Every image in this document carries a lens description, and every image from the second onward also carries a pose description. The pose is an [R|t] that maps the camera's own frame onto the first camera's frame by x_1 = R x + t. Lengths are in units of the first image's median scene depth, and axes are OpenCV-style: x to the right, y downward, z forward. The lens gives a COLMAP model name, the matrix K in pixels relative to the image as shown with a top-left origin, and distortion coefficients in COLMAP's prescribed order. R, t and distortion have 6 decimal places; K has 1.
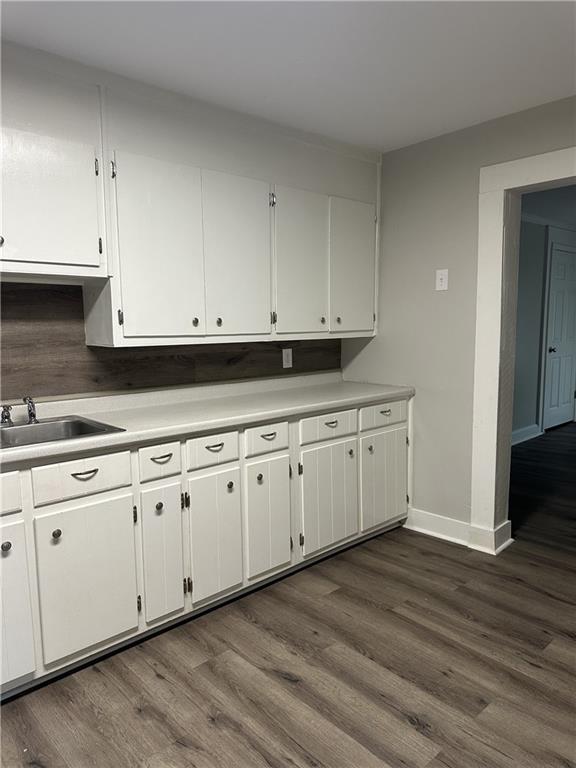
lens RADIAL K [[540.8, 0, 289.6], [0, 540.8, 383.3], [0, 0, 1]] dist [0.084897, -0.088919]
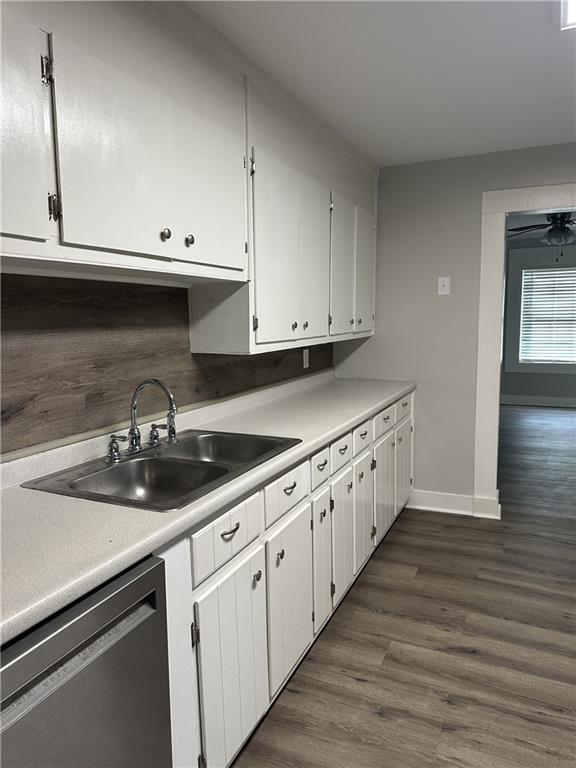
lens RADIAL K [[540.8, 0, 289.6], [0, 540.8, 383.3], [0, 0, 1]] dist [0.084897, -0.088919]
pose [[0.919184, -0.048781, 0.390797, -0.538342], [0.044589, 0.998809, 0.019799, -0.027417], [-0.391297, -0.000774, 0.920264, 0.091337]]
